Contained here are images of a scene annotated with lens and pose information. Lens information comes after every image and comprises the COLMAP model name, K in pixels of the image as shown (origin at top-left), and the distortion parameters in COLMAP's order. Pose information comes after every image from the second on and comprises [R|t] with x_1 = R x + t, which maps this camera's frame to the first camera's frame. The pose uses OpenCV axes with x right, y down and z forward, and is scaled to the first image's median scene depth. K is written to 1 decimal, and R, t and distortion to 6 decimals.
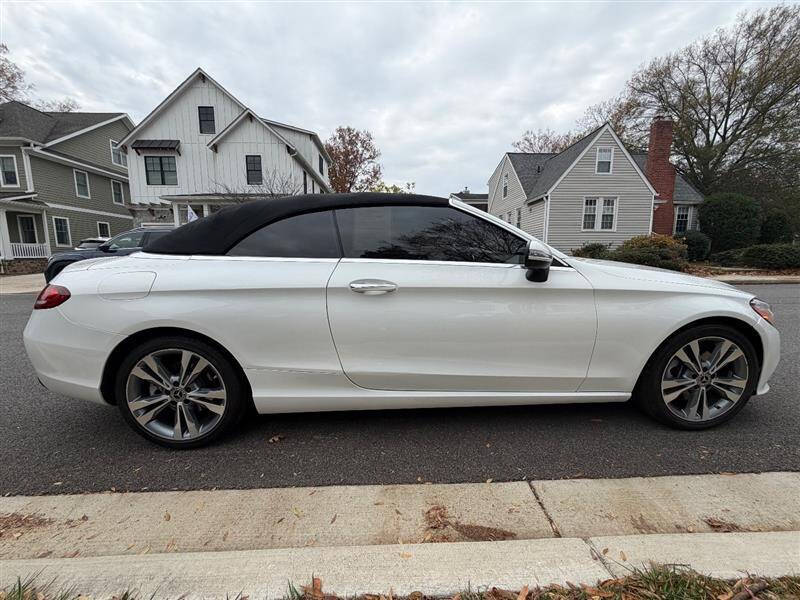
lens RADIAL K [[319.7, 0, 400.0], [0, 319.7, 300.0], [0, 0, 1]] dist [0.000503, -0.000174]
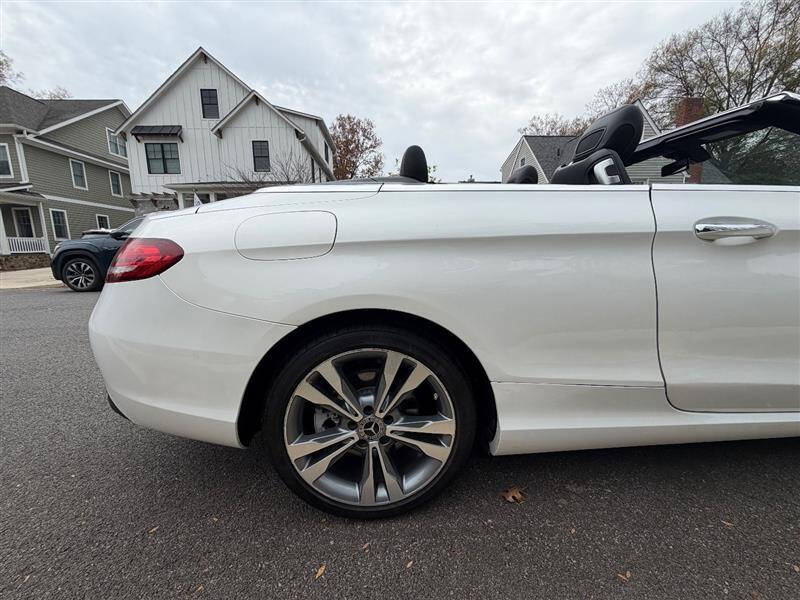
lens RADIAL K [[319.7, 0, 400.0], [0, 319.7, 300.0], [0, 0, 1]] dist [0.000503, -0.000174]
pose [[0.999865, -0.015443, 0.005613, -0.056545], [0.015312, 0.999628, 0.022561, 0.004891], [-0.005959, -0.022472, 0.999730, 0.038545]]
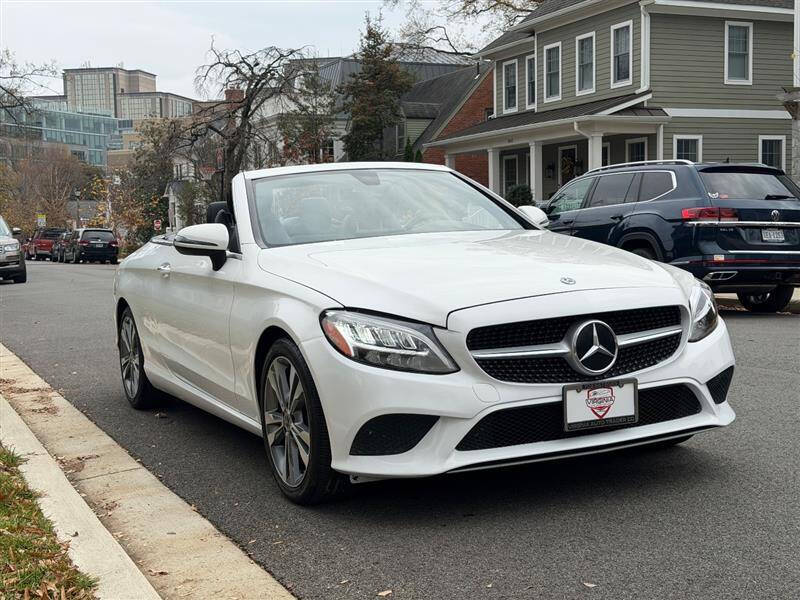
lens RADIAL K [[1157.7, 0, 409.0], [0, 1157.7, 300.6], [0, 0, 1]] dist [0.125928, -0.135743]
pose [[0.377966, 0.052054, -0.924355, 0.370806], [-0.102315, 0.994651, 0.014176, -0.010370], [0.920149, 0.089217, 0.381270, 0.026604]]
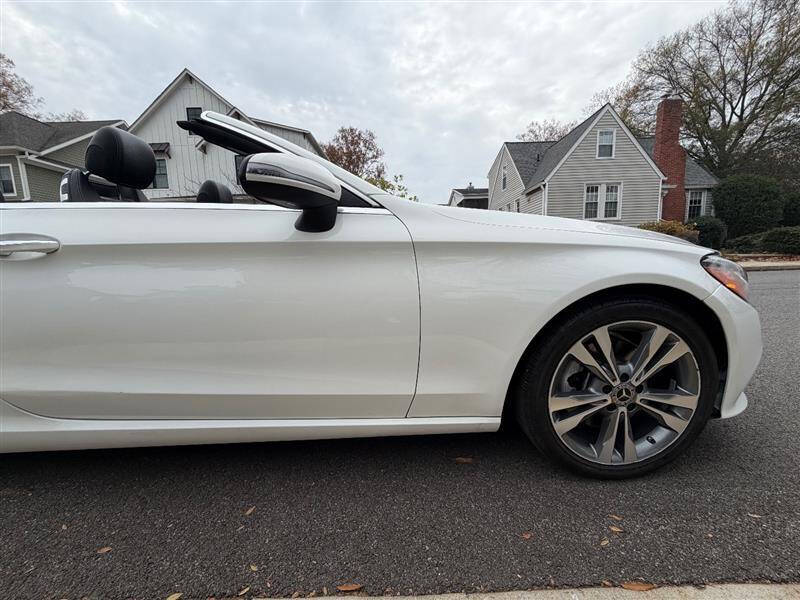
lens RADIAL K [[319.7, 0, 400.0], [0, 319.7, 300.0], [0, 0, 1]] dist [0.000503, -0.000174]
pose [[0.999004, -0.022824, -0.038347, 0.053536], [0.022747, 0.999738, -0.002442, 0.006410], [0.038393, 0.001567, 0.999261, 0.037751]]
